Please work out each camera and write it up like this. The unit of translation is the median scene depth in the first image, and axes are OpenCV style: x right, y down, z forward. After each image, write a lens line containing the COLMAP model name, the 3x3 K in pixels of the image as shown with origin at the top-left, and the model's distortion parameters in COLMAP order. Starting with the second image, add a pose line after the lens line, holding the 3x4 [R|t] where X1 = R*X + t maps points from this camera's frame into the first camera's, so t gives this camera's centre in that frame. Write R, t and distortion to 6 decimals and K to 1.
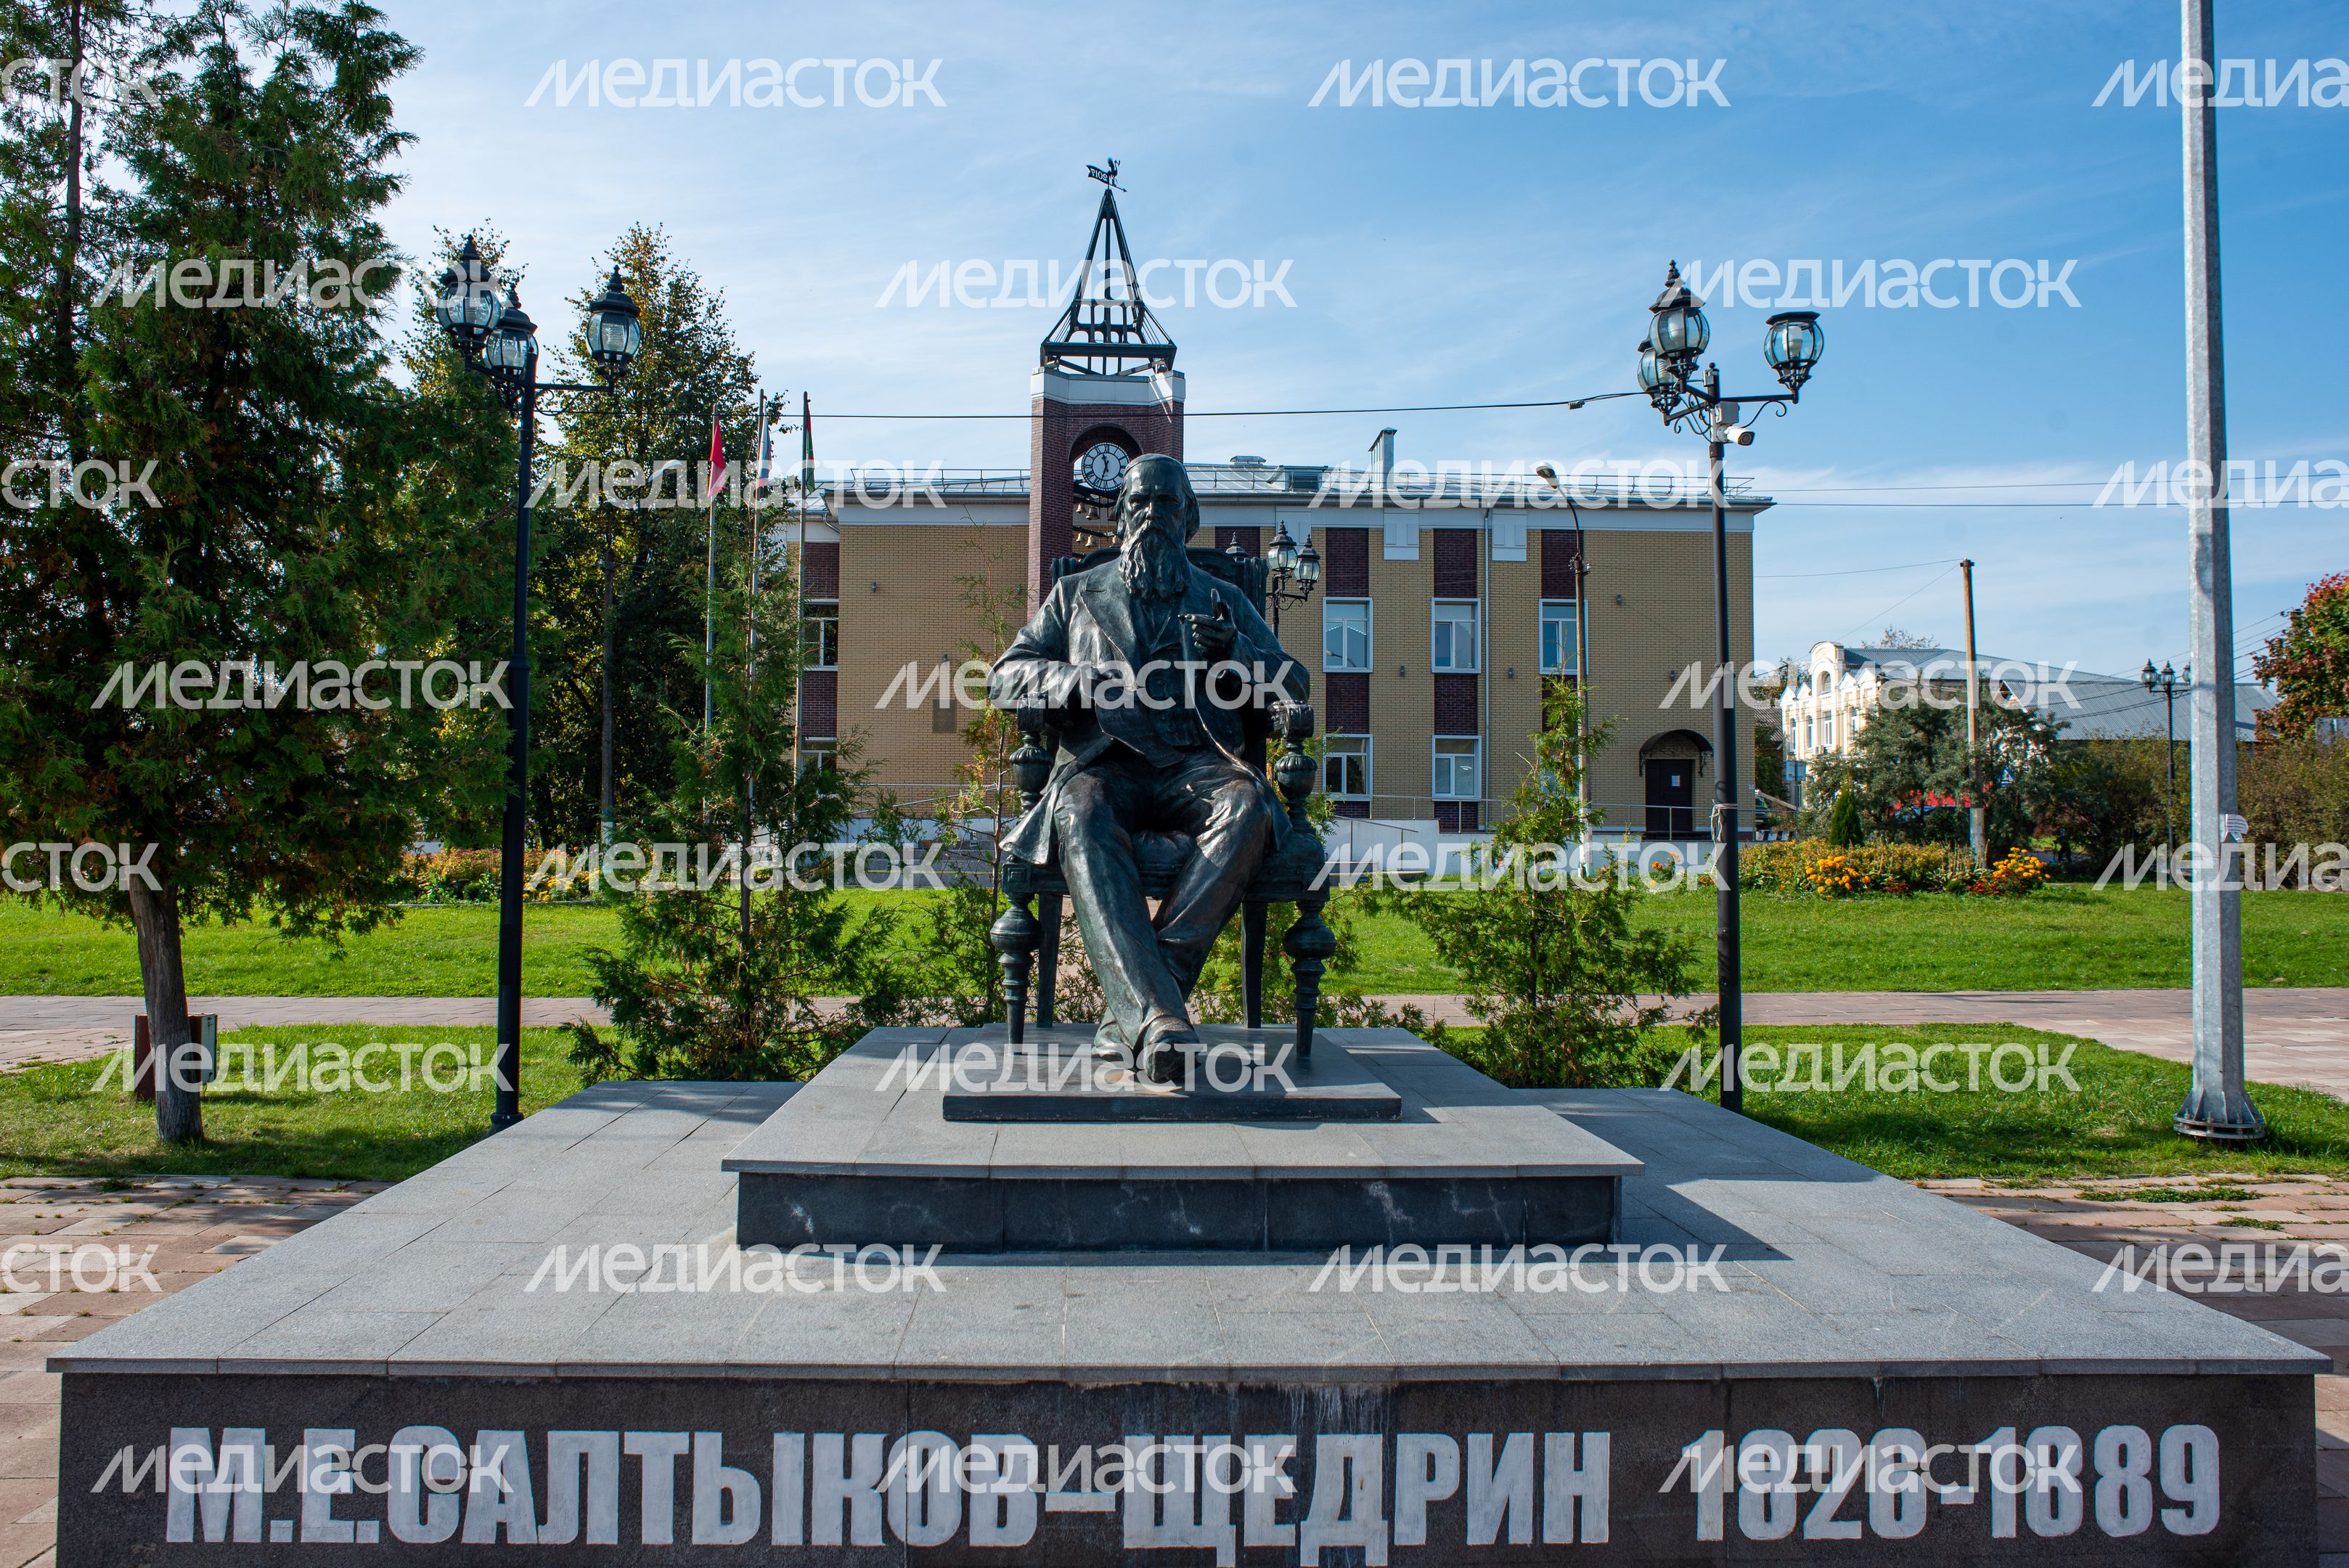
lens RADIAL K [[1739.6, 0, 1169.6], [0, 1739.6, 765.4], [0, 0, 1]] dist [-0.070417, 0.054852]
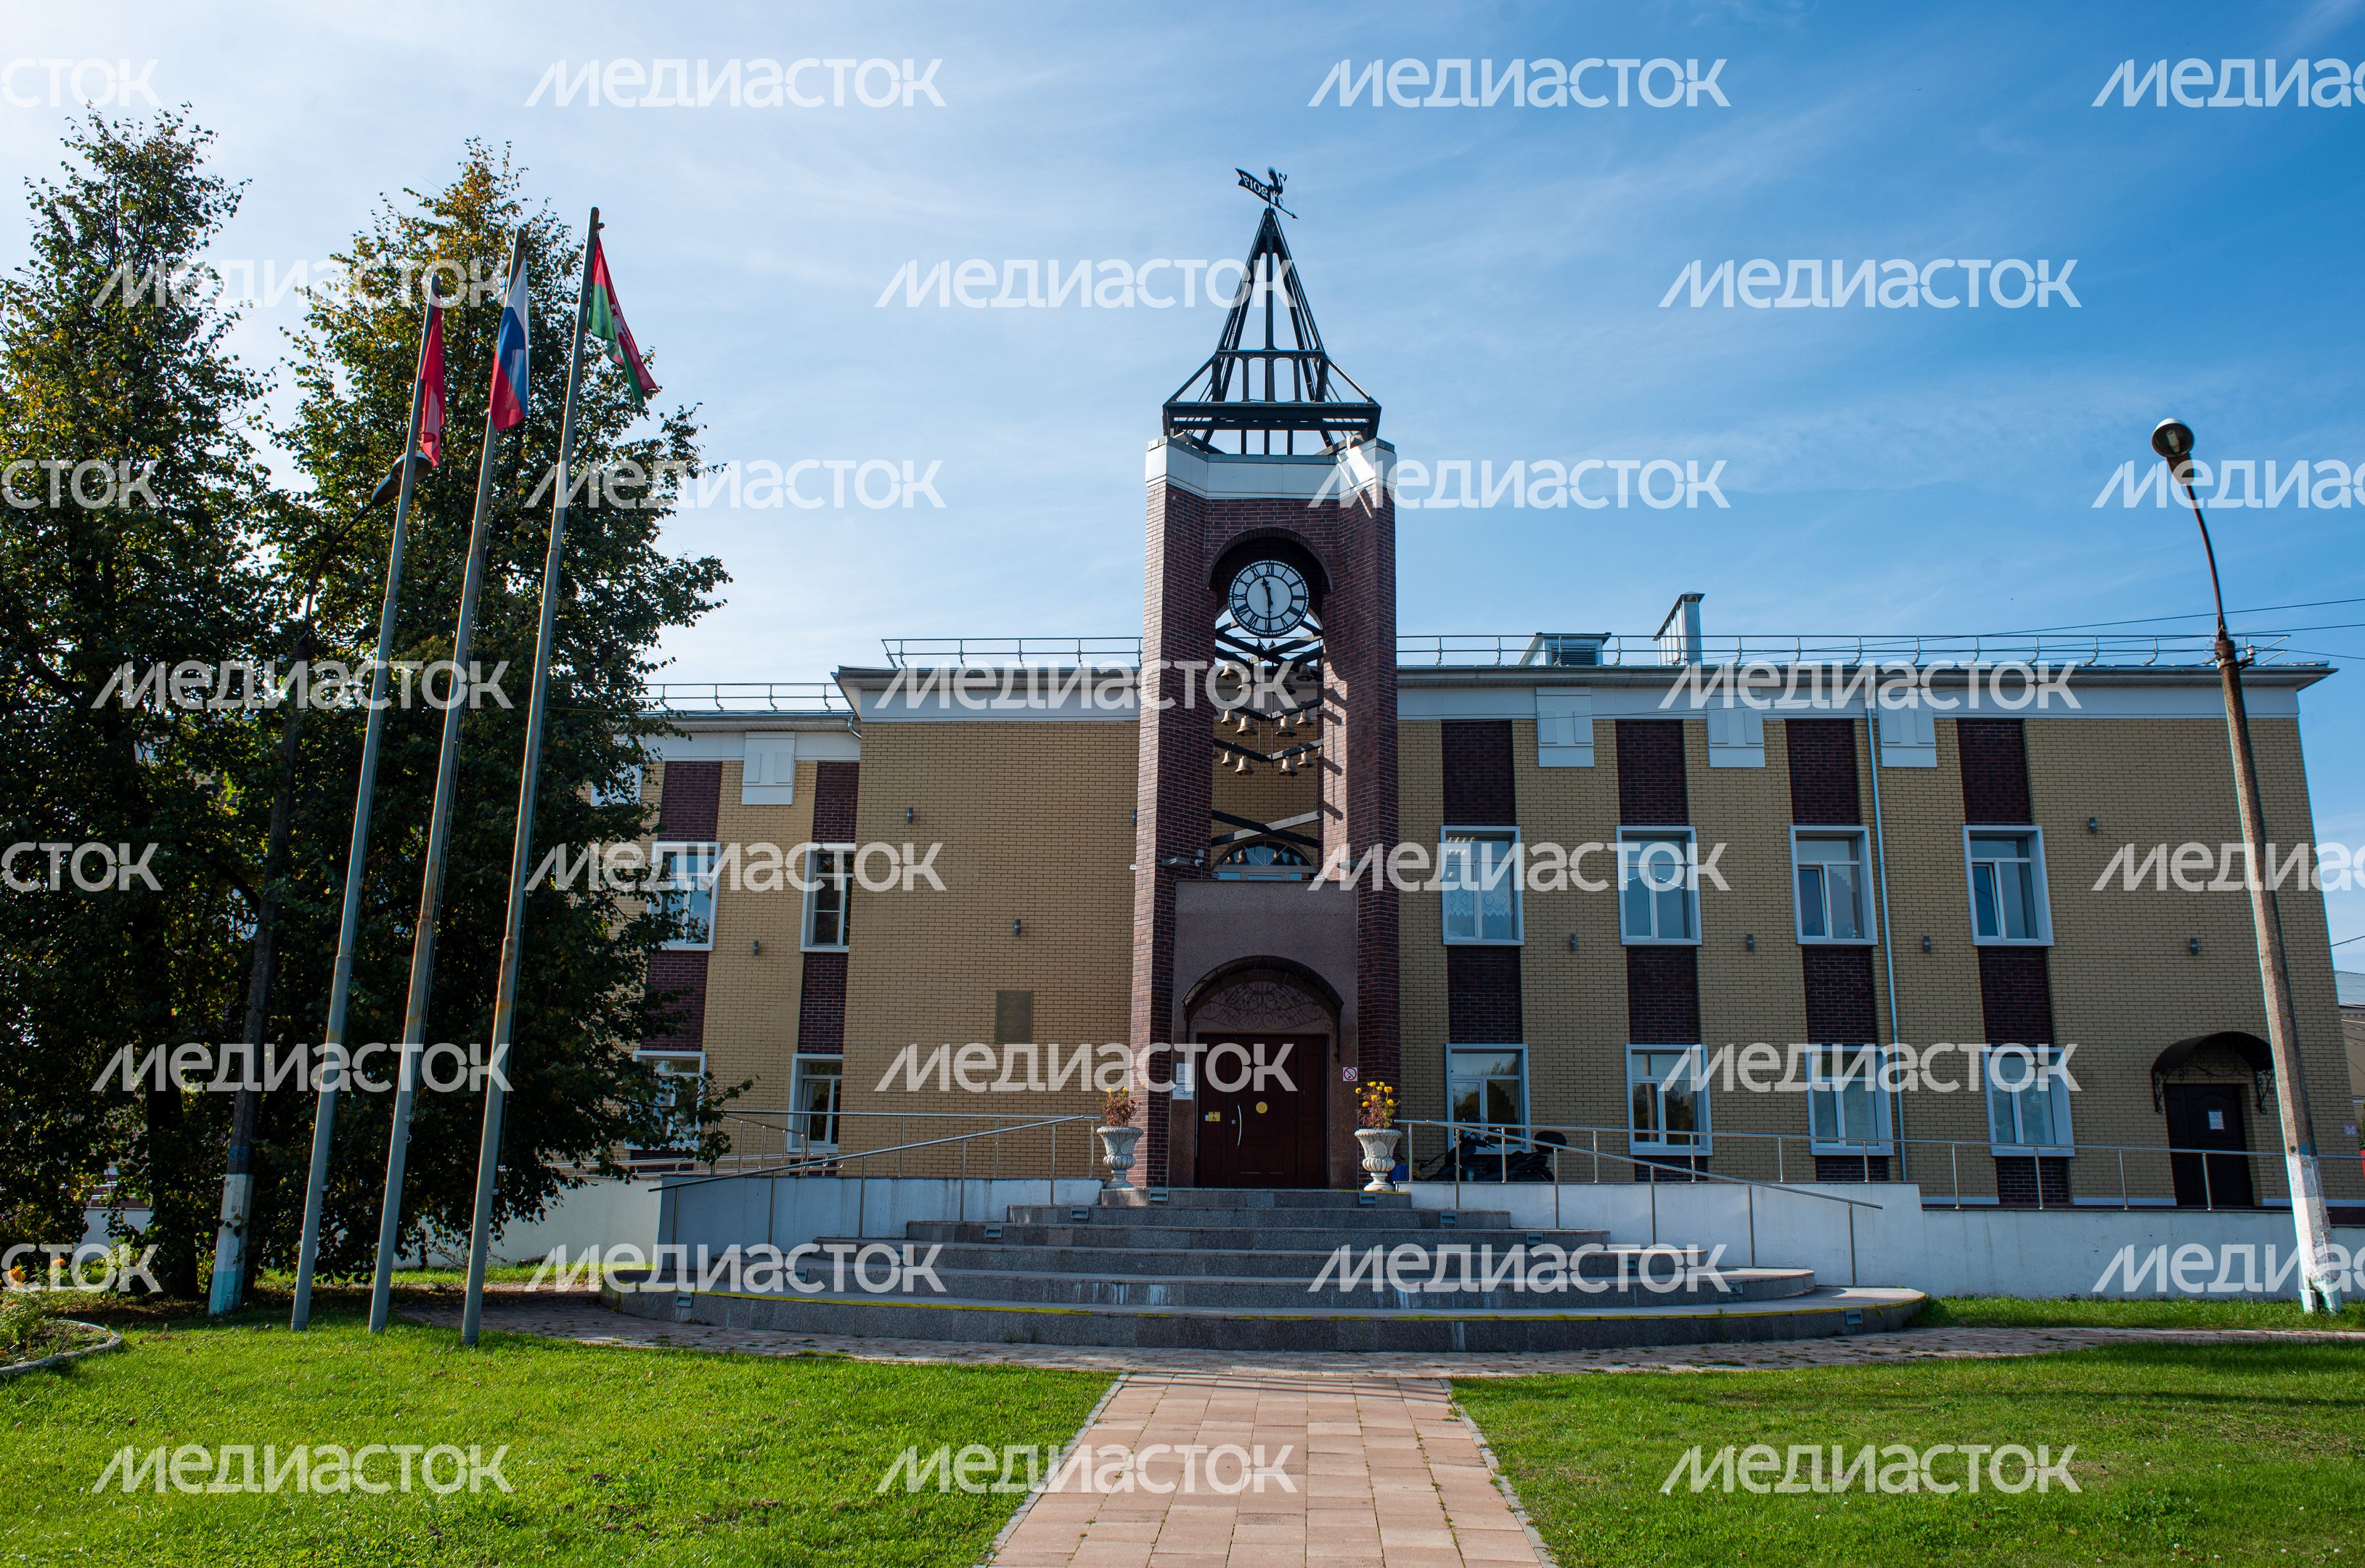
lens RADIAL K [[1751.4, 0, 1192.0], [0, 1751.4, 798.1], [0, 0, 1]] dist [-0.070417, 0.054852]
pose [[0.996394, -0.013072, -0.083838, -0.066629], [-0.002974, 0.982076, -0.188464, 0.072362], [0.084798, 0.188034, 0.978495, 2.121403]]
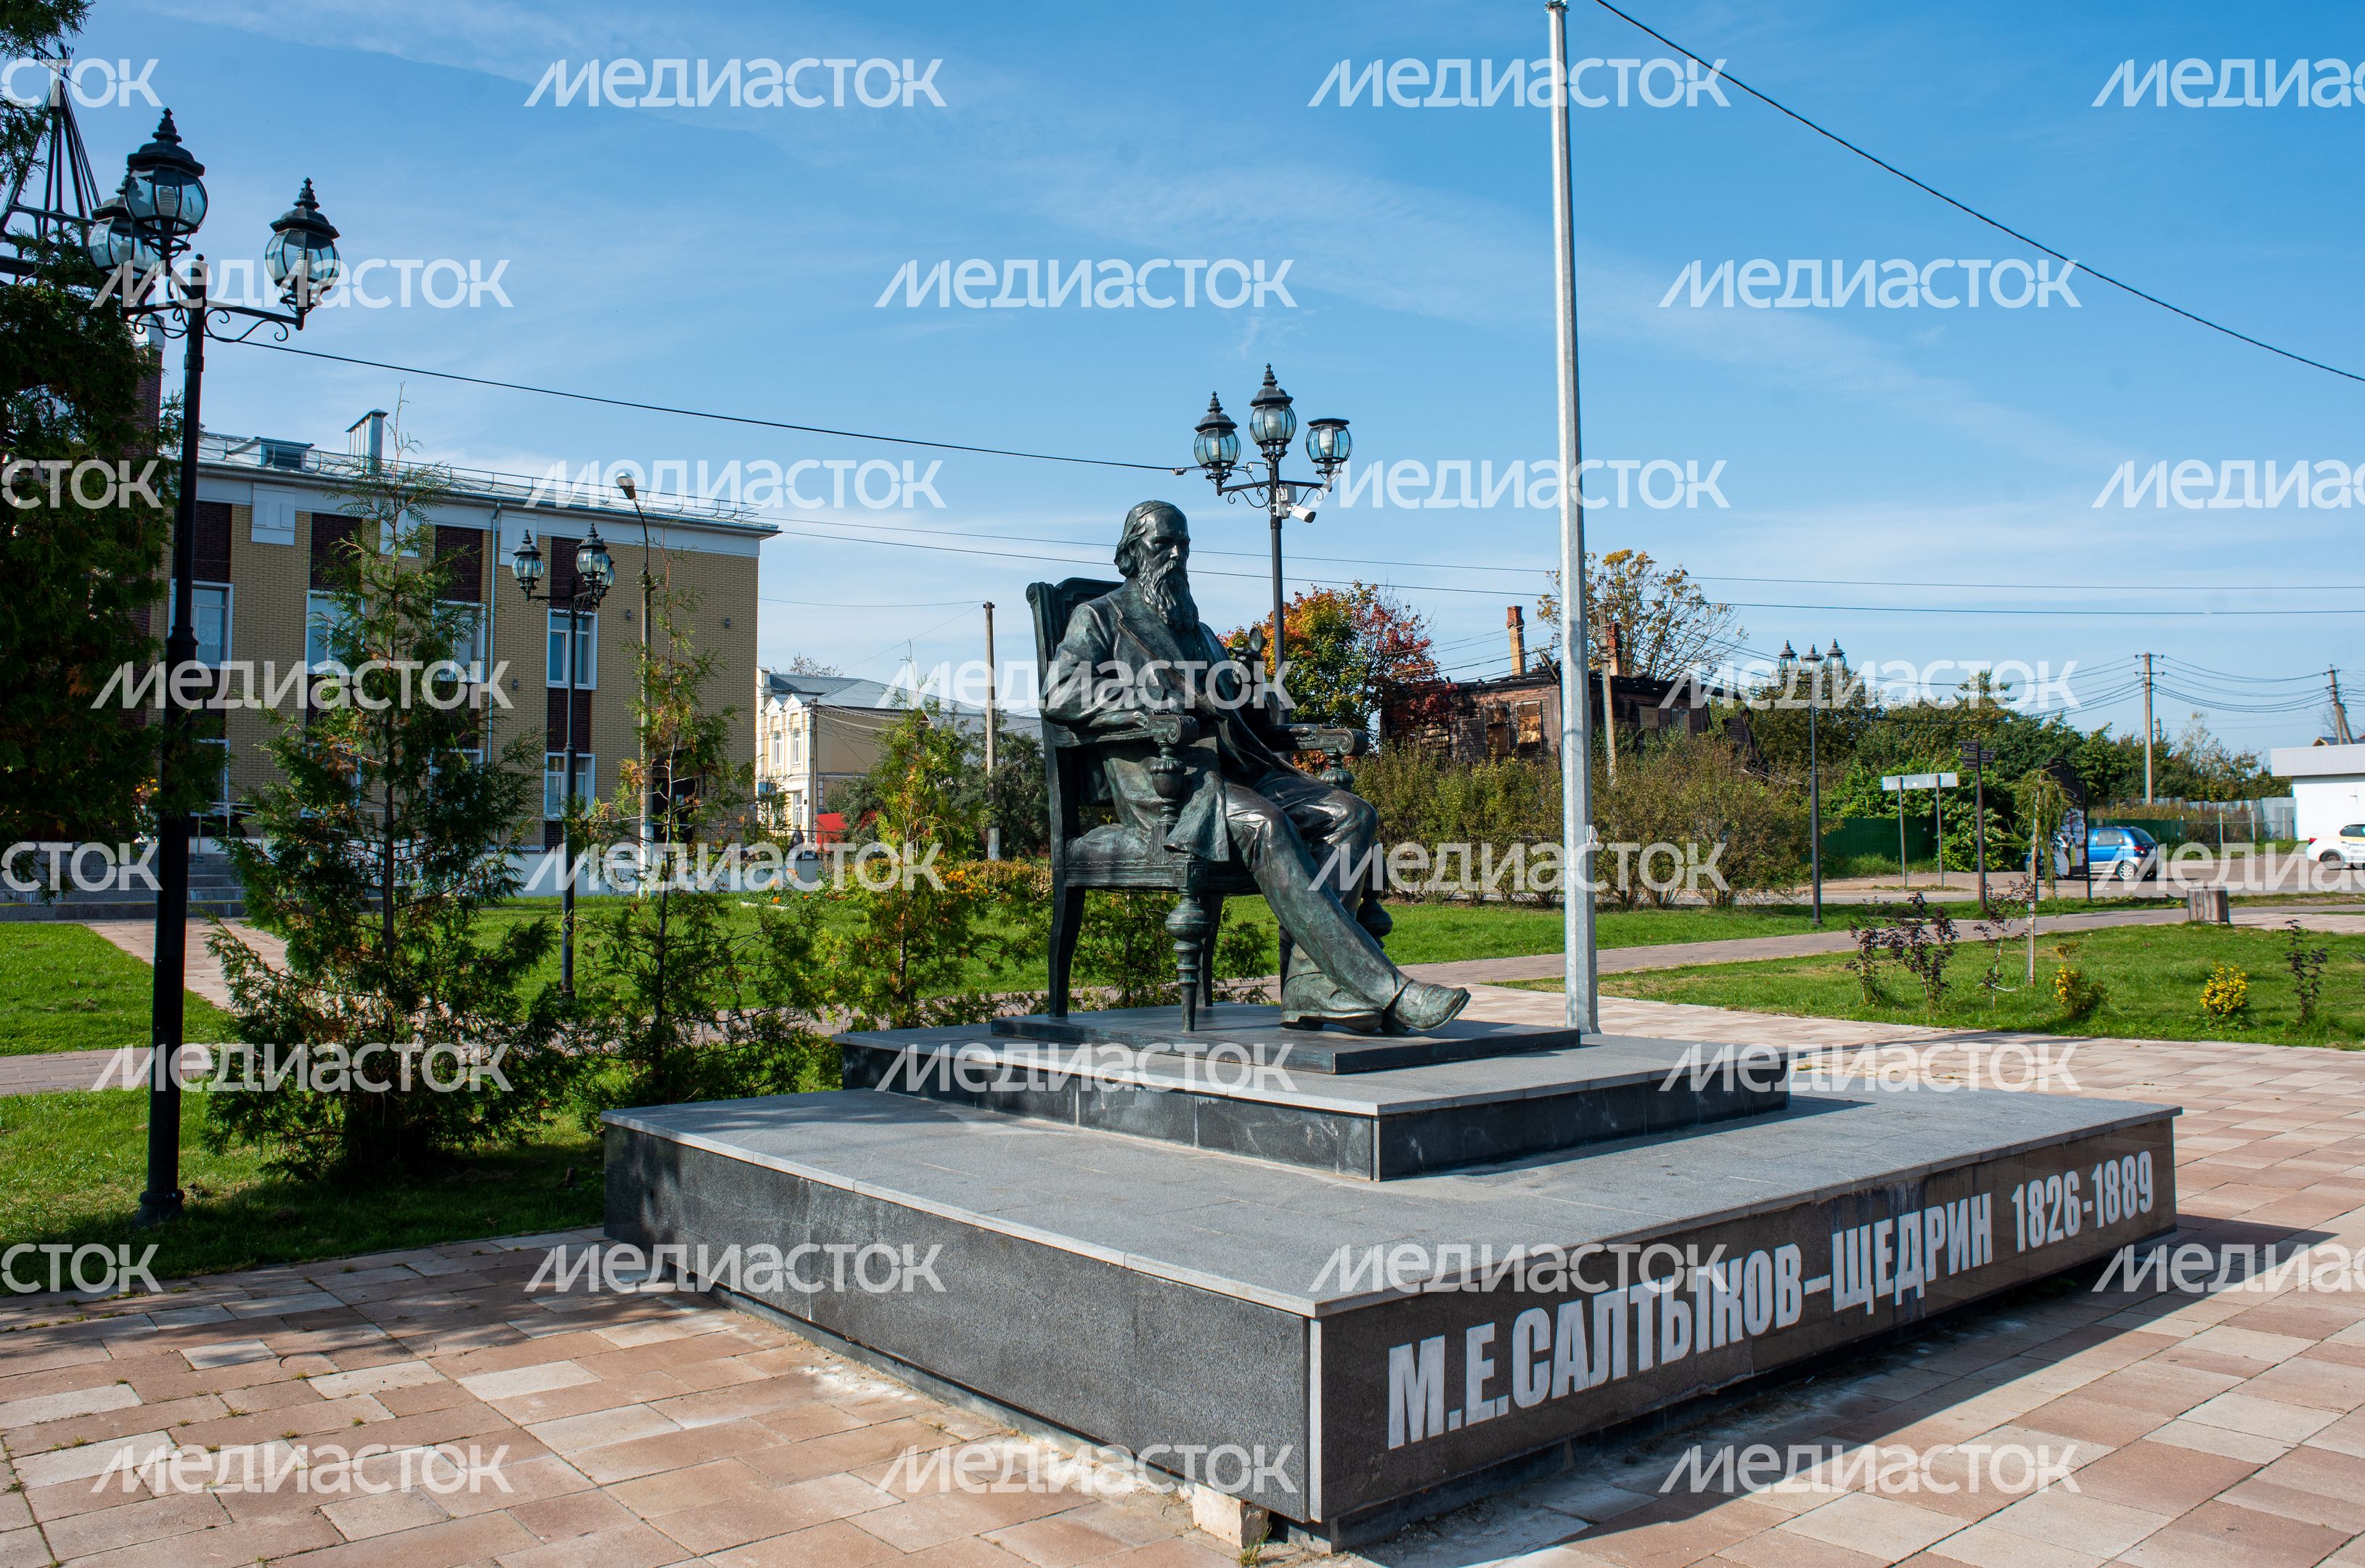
lens RADIAL K [[1751.4, 0, 1190.8], [0, 1751.4, 775.9], [0, 0, 1]] dist [-0.070417, 0.054852]
pose [[0.798721, 0.017219, 0.601455, -0.474911], [-0.014625, 0.999851, -0.009202, 0.007543], [-0.601524, -0.001447, 0.798854, 0.054892]]
